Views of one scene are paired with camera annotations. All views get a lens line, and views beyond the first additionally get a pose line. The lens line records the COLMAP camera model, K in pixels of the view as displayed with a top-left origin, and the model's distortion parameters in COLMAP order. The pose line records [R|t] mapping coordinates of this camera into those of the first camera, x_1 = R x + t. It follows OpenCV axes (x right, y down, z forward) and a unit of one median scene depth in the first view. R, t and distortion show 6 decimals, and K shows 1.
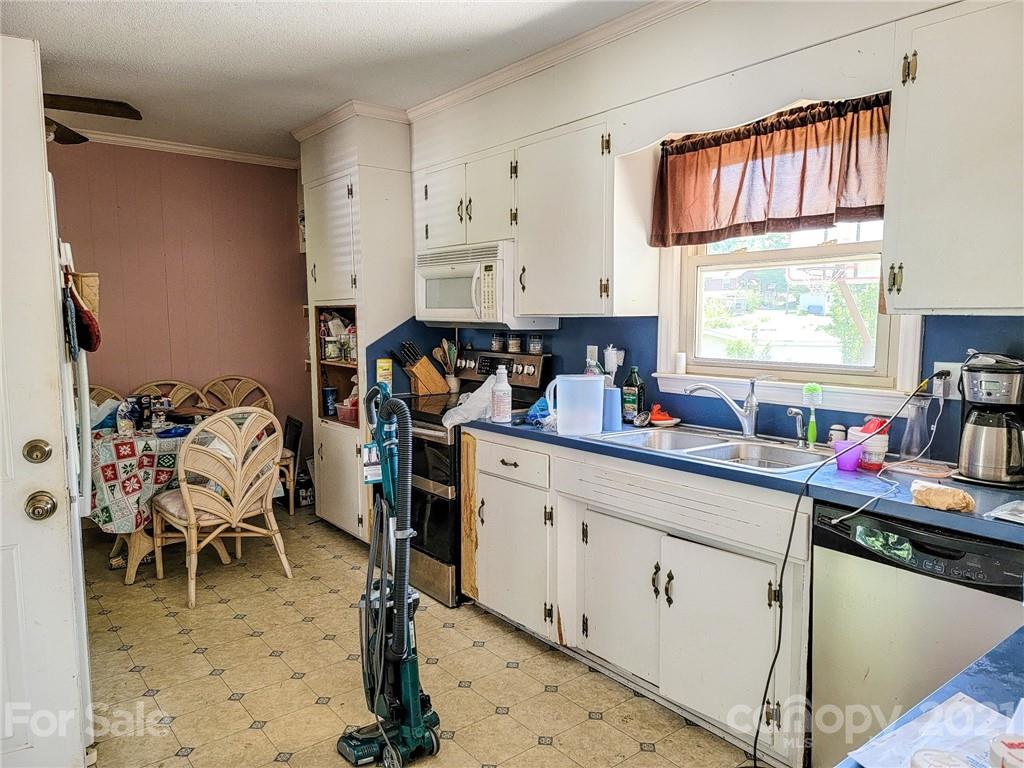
lens RADIAL K [[704.6, 0, 508.4], [0, 704.6, 392.5], [0, 0, 1]] dist [0.050632, -0.013074]
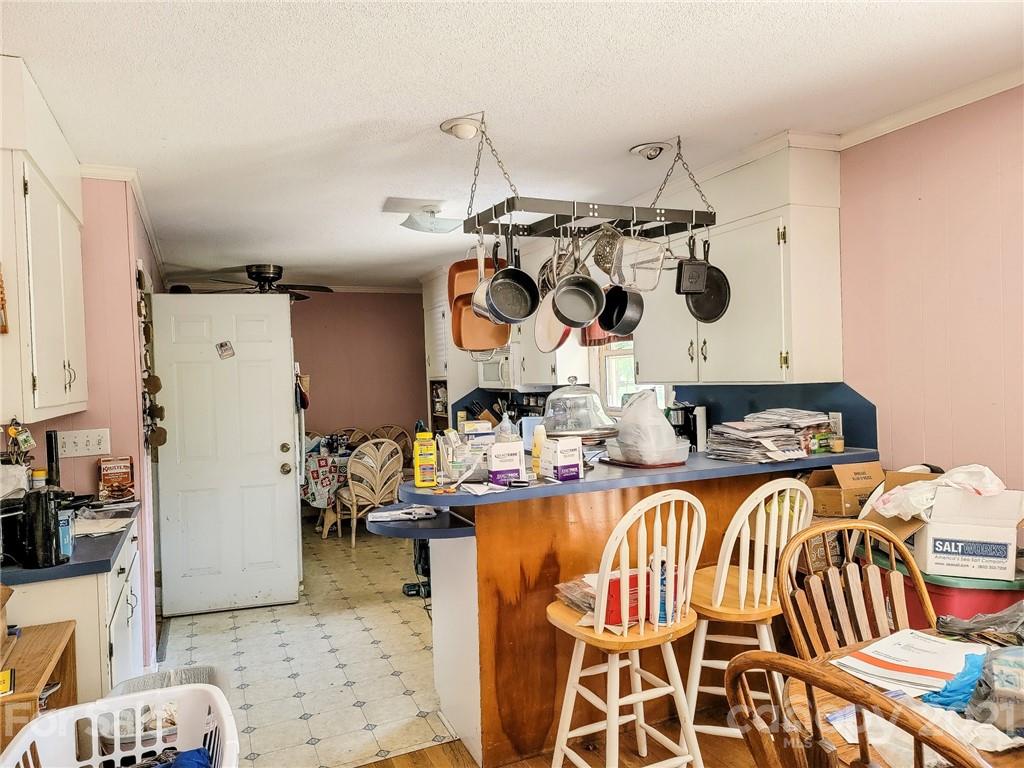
lens RADIAL K [[704.6, 0, 517.0], [0, 704.6, 381.8], [0, 0, 1]] dist [0.050632, -0.013074]
pose [[0.968108, -0.029218, -0.248823, 0.407547], [0.005425, 0.995388, -0.095775, 0.048441], [0.250473, 0.091371, 0.963802, -0.652122]]
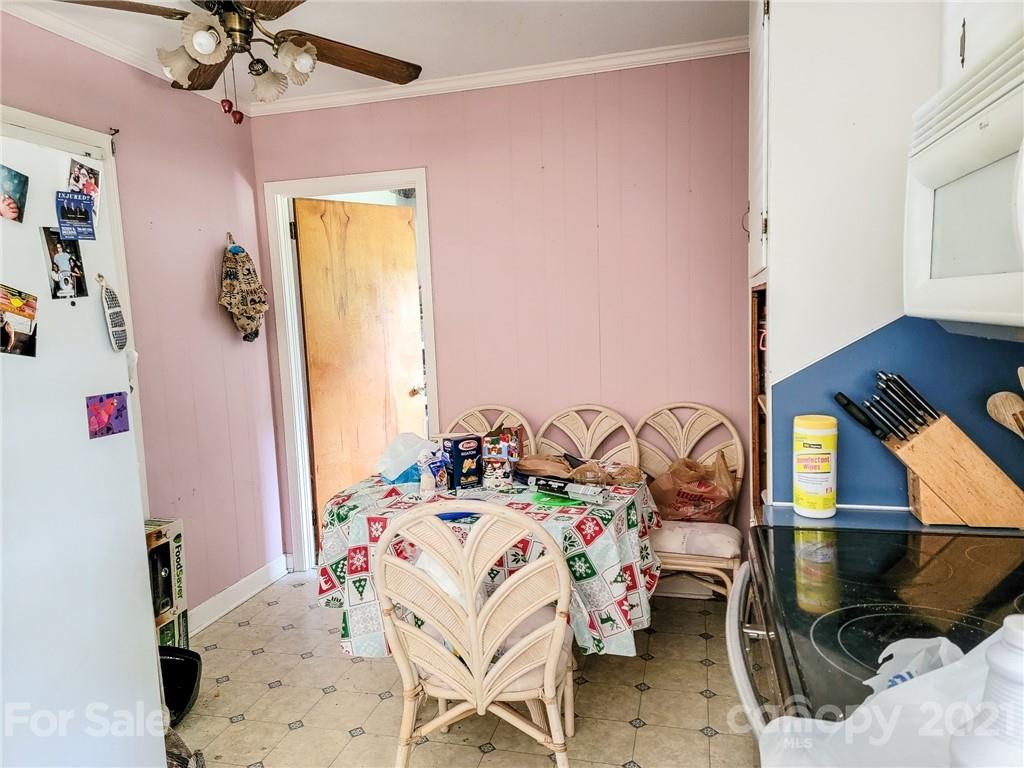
lens RADIAL K [[704.6, 0, 506.8], [0, 704.6, 386.3], [0, 0, 1]] dist [0.050632, -0.013074]
pose [[0.591690, 0.062217, -0.803761, 0.039710], [-0.047470, 0.997976, 0.042305, -0.079670], [0.804766, 0.013123, 0.593446, 0.693449]]
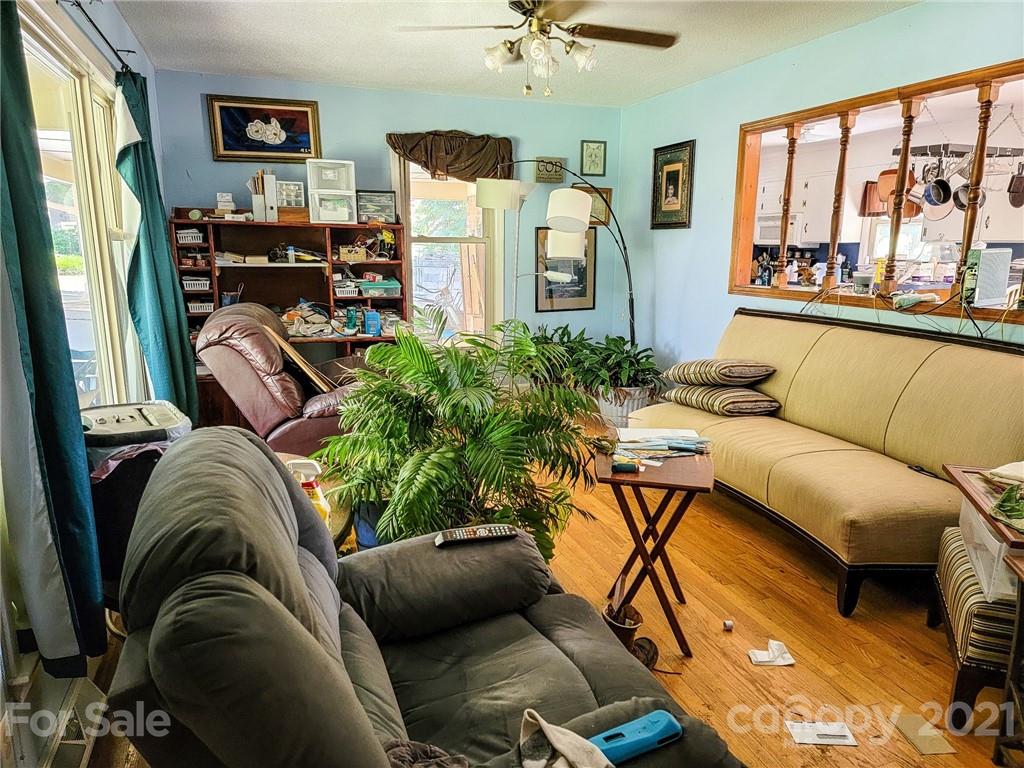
lens RADIAL K [[704.6, 0, 507.9], [0, 704.6, 389.3], [0, 0, 1]] dist [0.050632, -0.013074]
pose [[0.944765, 0.075488, -0.318937, -0.124214], [-0.043882, 0.993487, 0.105156, 0.187156], [0.324798, -0.085353, 0.941924, -1.739760]]
